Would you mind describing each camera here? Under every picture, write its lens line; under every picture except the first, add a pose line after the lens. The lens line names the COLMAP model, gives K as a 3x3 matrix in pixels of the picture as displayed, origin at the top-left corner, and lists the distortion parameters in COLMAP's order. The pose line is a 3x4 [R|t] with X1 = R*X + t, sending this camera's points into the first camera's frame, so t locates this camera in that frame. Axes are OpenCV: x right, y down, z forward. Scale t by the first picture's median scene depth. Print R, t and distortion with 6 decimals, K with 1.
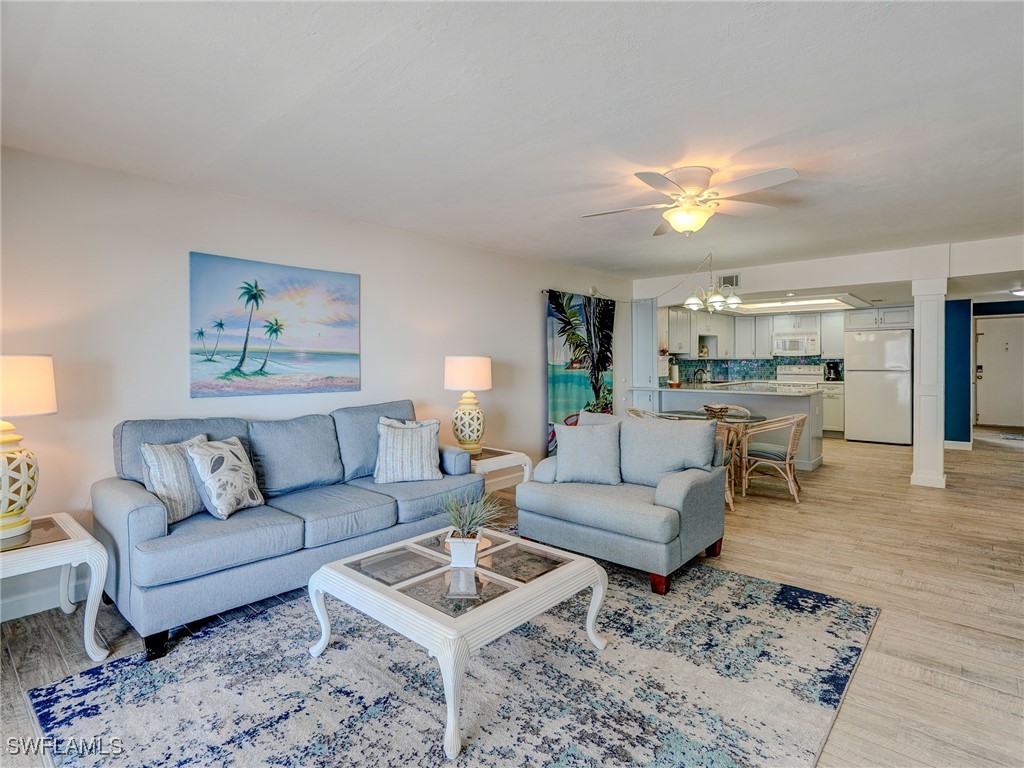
lens RADIAL K [[551.0, 0, 507.9], [0, 551.0, 377.4], [0, 0, 1]] dist [-0.004510, 0.000094]
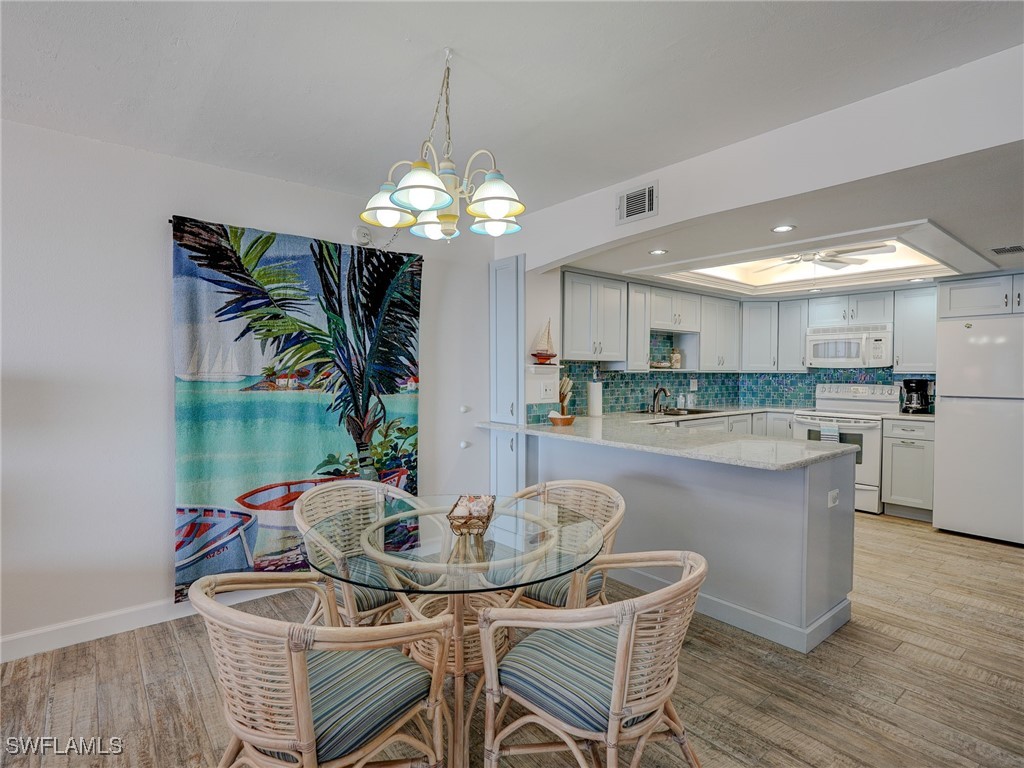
lens RADIAL K [[533.7, 0, 512.0], [0, 533.7, 384.0], [0, 0, 1]] dist [-0.002965, -0.000285]
pose [[0.985452, 0.014288, -0.169352, 0.363925], [-0.015219, 0.999875, -0.004206, -0.019366], [0.169271, 0.006722, 0.985547, 0.522527]]
